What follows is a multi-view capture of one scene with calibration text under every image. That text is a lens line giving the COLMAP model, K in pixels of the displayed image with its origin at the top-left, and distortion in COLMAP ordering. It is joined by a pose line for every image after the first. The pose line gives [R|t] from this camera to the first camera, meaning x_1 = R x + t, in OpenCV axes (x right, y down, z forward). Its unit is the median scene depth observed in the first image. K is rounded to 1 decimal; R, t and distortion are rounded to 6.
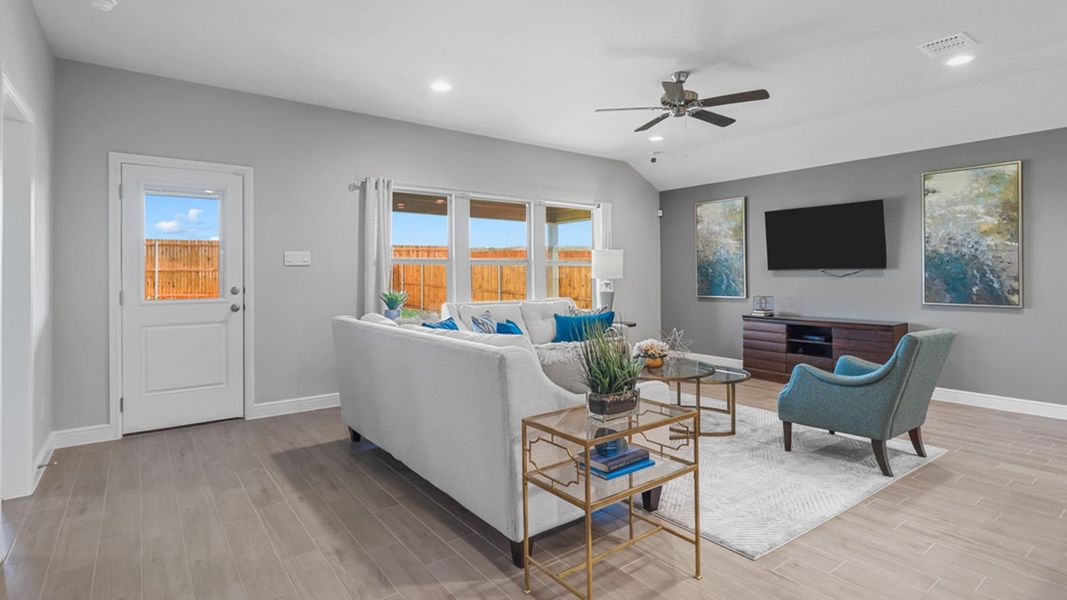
lens RADIAL K [[523.1, 0, 524.5], [0, 523.1, 272.1], [0, 0, 1]] dist [-0.001163, -0.000170]
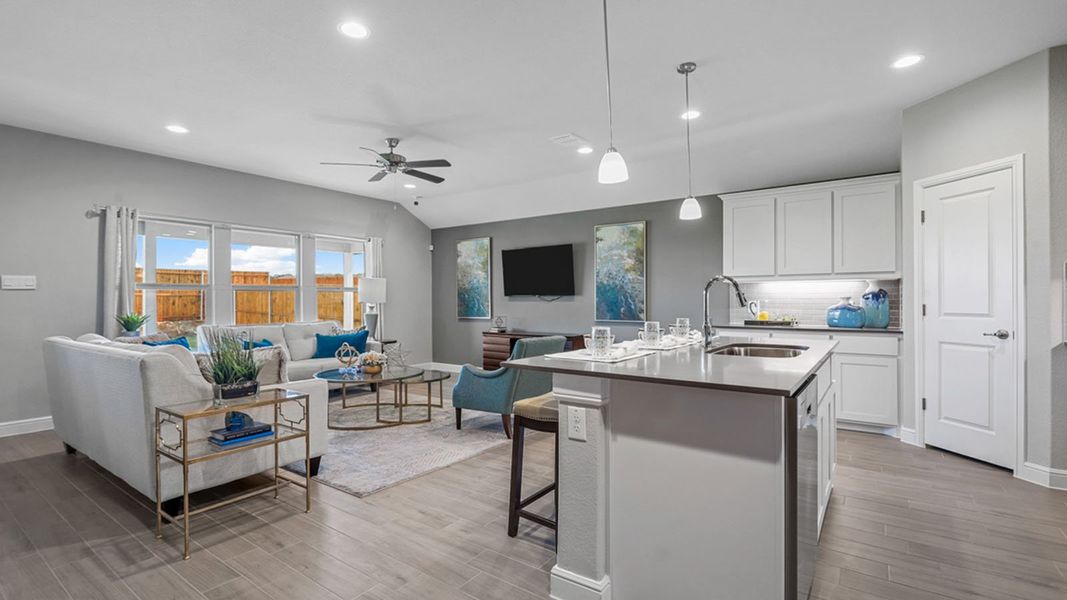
lens RADIAL K [[488.1, 0, 526.6], [0, 488.1, 299.6], [0, 0, 1]] dist [0.000962, 0.000268]
pose [[0.955222, 0.001351, 0.295886, 0.211005], [-0.002072, 0.999996, 0.002122, 0.002698], [-0.295882, -0.002640, 0.955221, -0.181961]]
